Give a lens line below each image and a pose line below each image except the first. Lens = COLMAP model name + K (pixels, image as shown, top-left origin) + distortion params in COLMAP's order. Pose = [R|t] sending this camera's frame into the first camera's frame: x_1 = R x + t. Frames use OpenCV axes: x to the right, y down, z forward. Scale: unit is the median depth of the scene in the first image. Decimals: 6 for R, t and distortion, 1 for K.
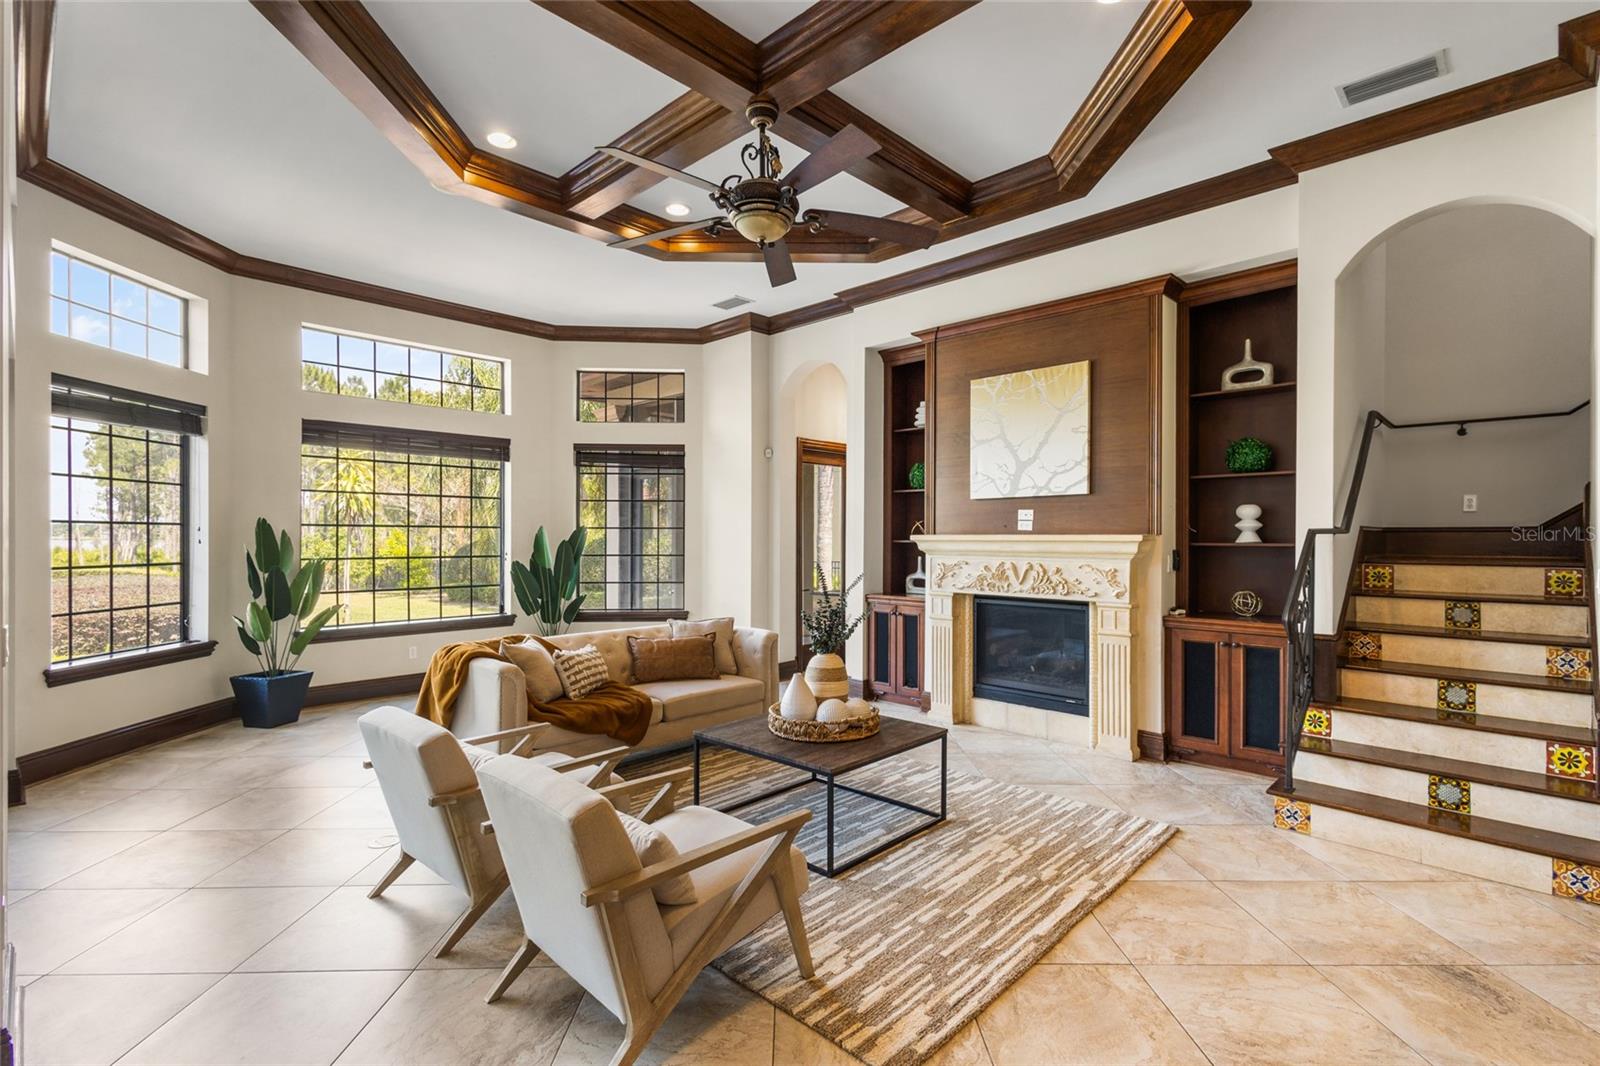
lens RADIAL K [[741.1, 0, 805.2], [0, 741.1, 539.5], [0, 0, 1]] dist [0.012393, 0.000157]
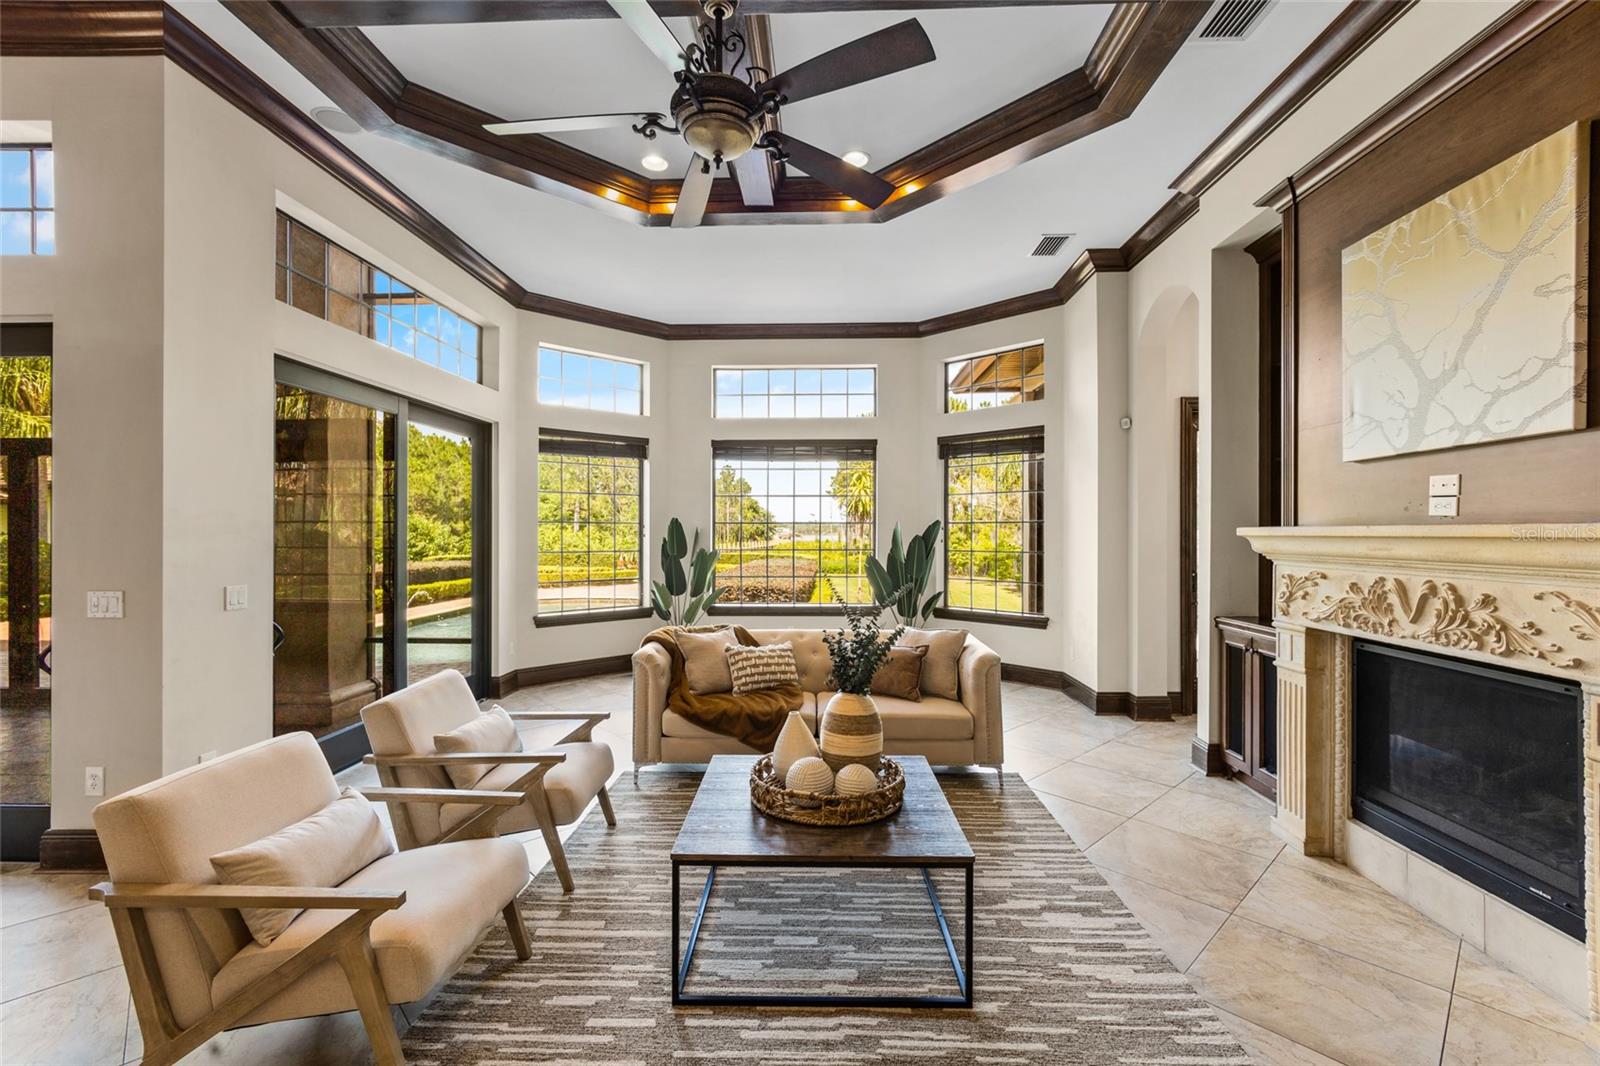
lens RADIAL K [[682.7, 0, 804.7], [0, 682.7, 532.3], [0, 0, 1]] dist [-0.003779, -0.000061]
pose [[0.670004, -0.001455, -0.742356, 0.355647], [-0.001827, 0.999992, -0.003609, 0.001099], [0.742356, 0.003774, 0.669995, 0.380740]]
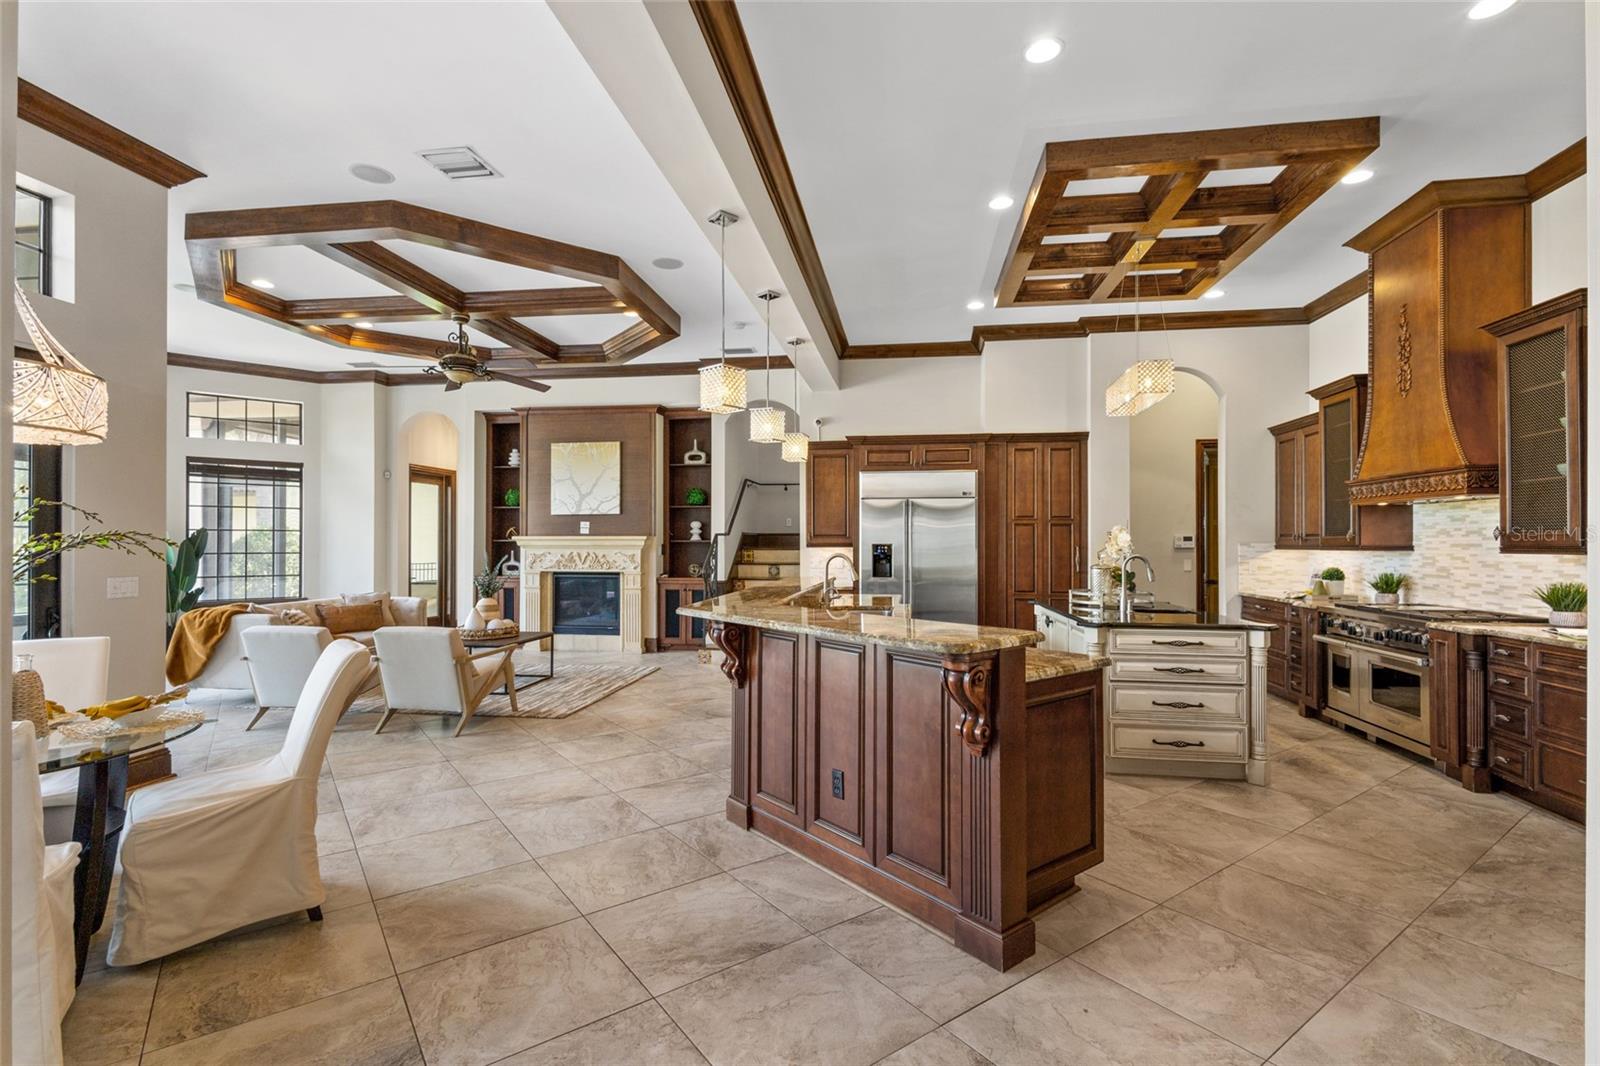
lens RADIAL K [[736.7, 0, 803.0], [0, 736.7, 539.2], [0, 0, 1]] dist [0.015950, -0.005934]
pose [[0.814349, 0.001786, 0.580373, -0.295661], [0.002985, 0.999969, -0.007266, 0.015285], [-0.580368, 0.007650, 0.814318, -0.718405]]
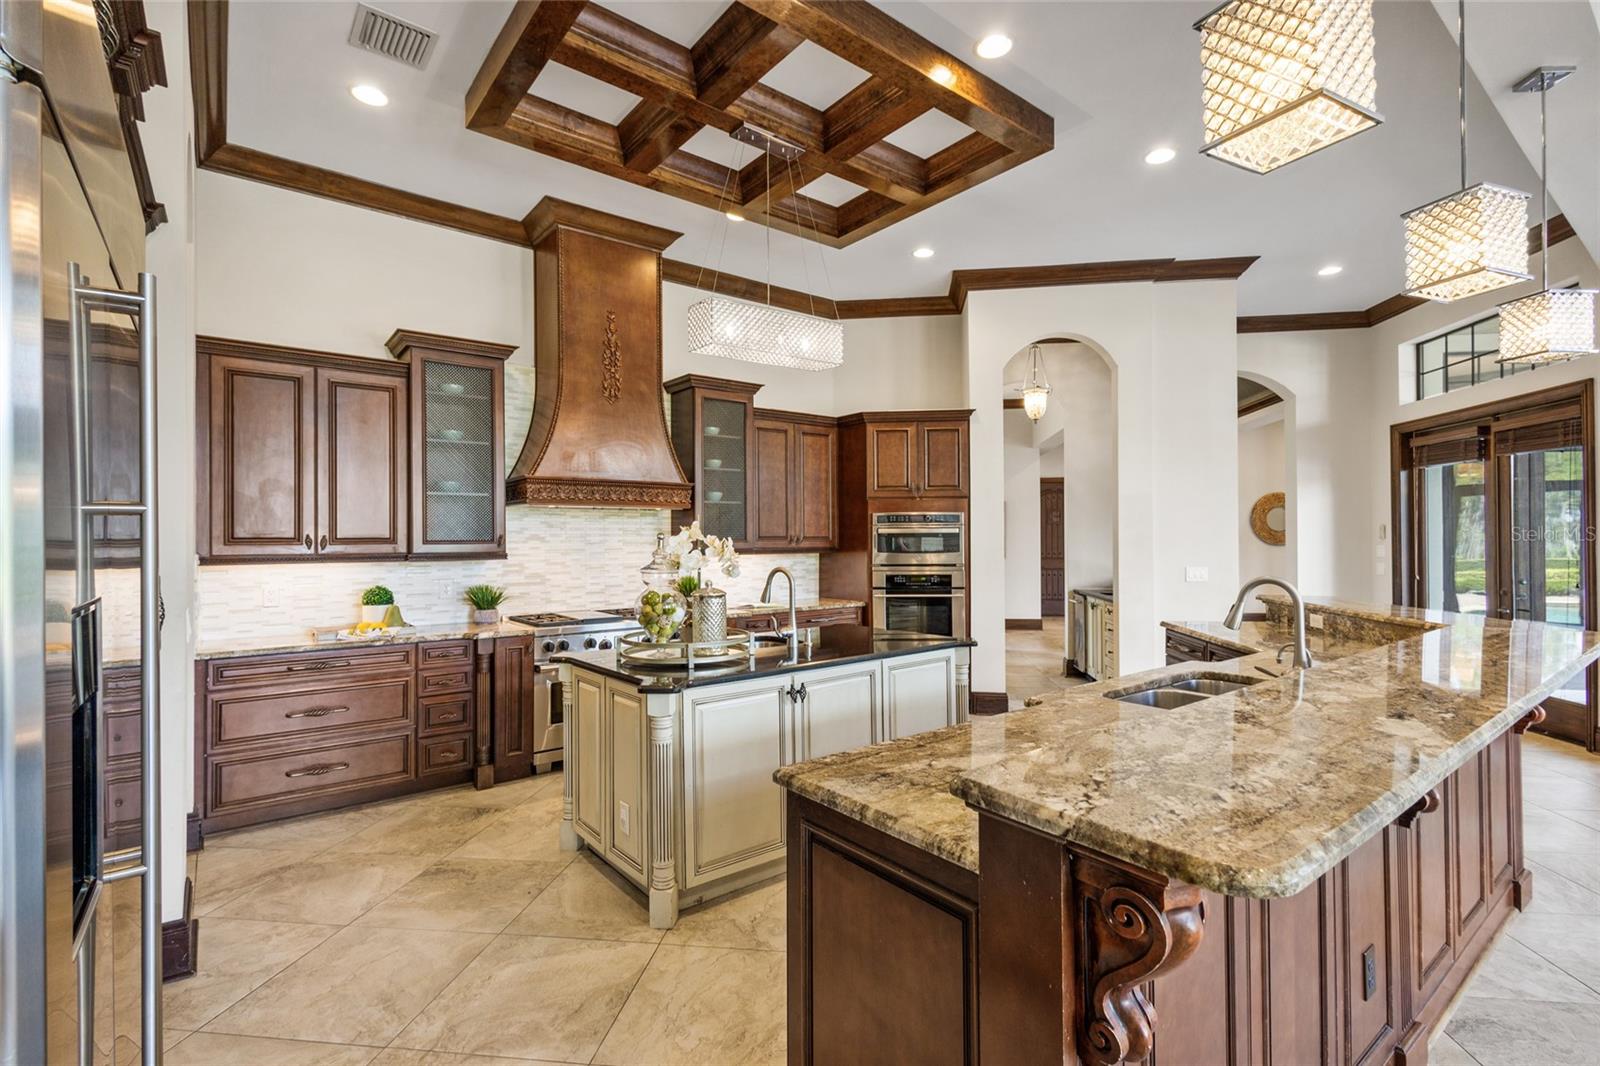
lens RADIAL K [[738.0, 0, 796.3], [0, 738.0, 531.4], [0, 0, 1]] dist [0.011414, -0.000464]
pose [[-0.989782, 0.003797, 0.142541, 0.509647], [0.002797, 0.999970, -0.007209, 0.000664], [-0.142564, -0.006737, -0.989763, 0.509608]]
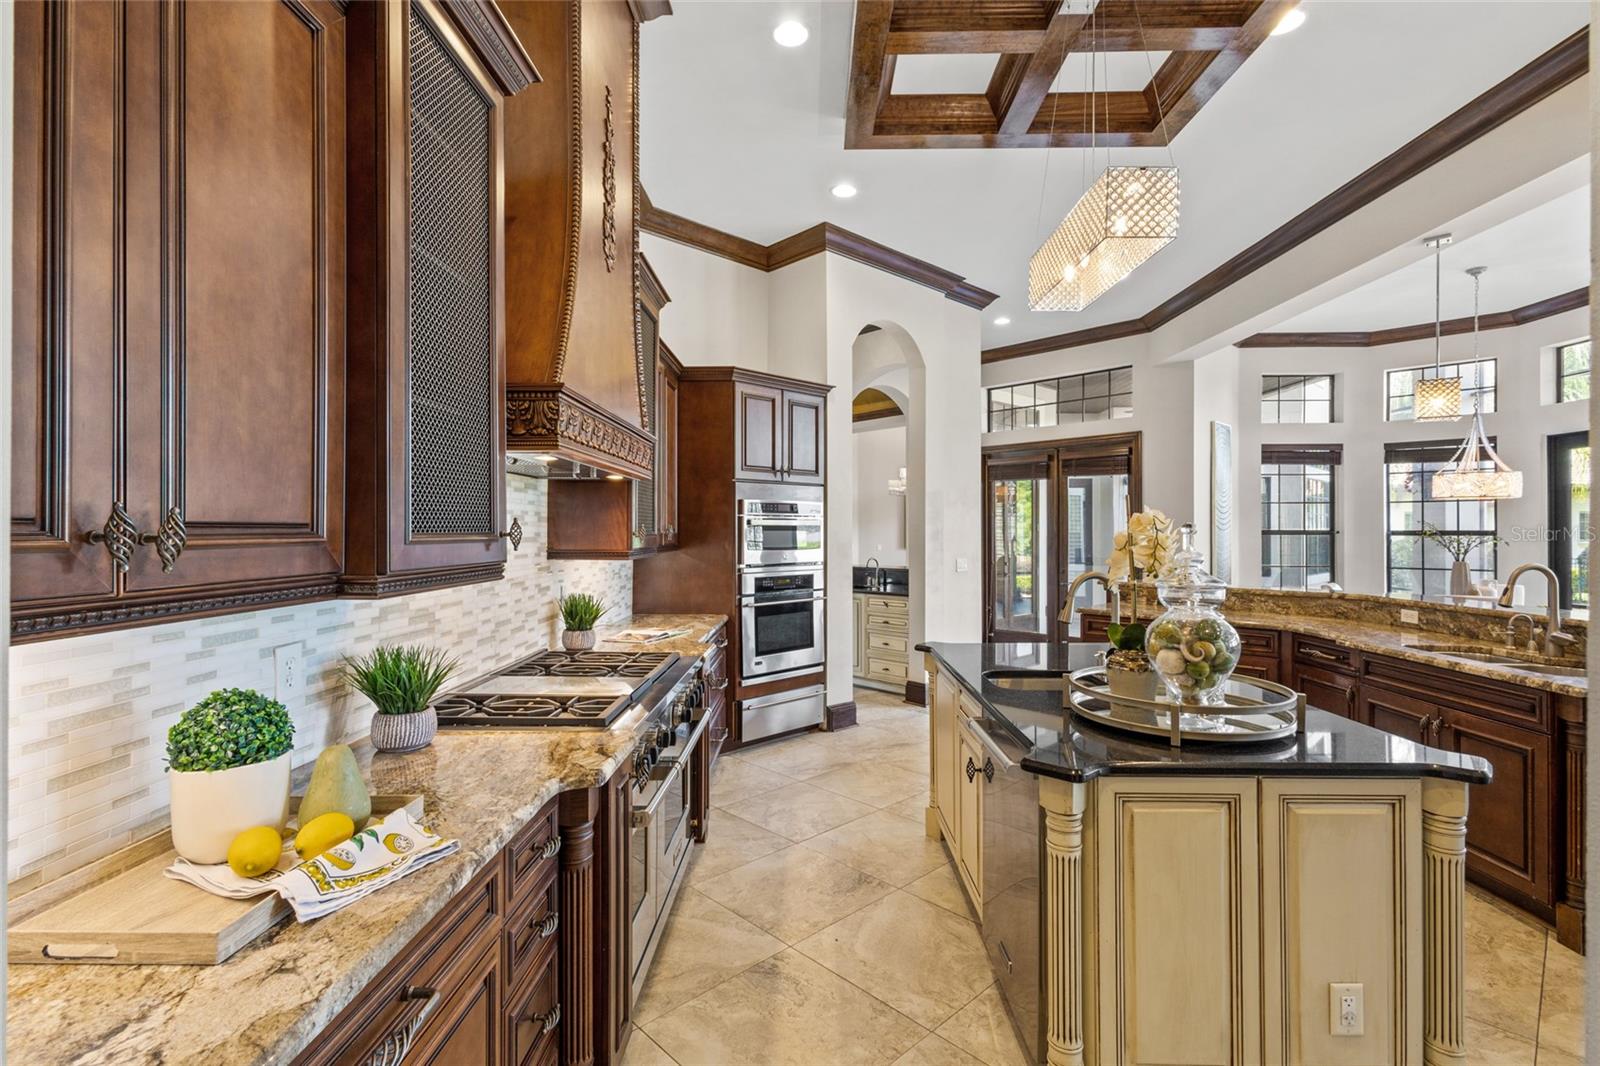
lens RADIAL K [[732.0, 0, 800.0], [0, 732.0, 533.0], [0, 0, 1]] dist [0.007075, 0.000235]
pose [[-0.737105, -0.000896, -0.675778, 1.107600], [-0.003734, 0.999989, 0.002747, 0.002152], [0.675768, 0.004548, -0.737100, 0.053093]]
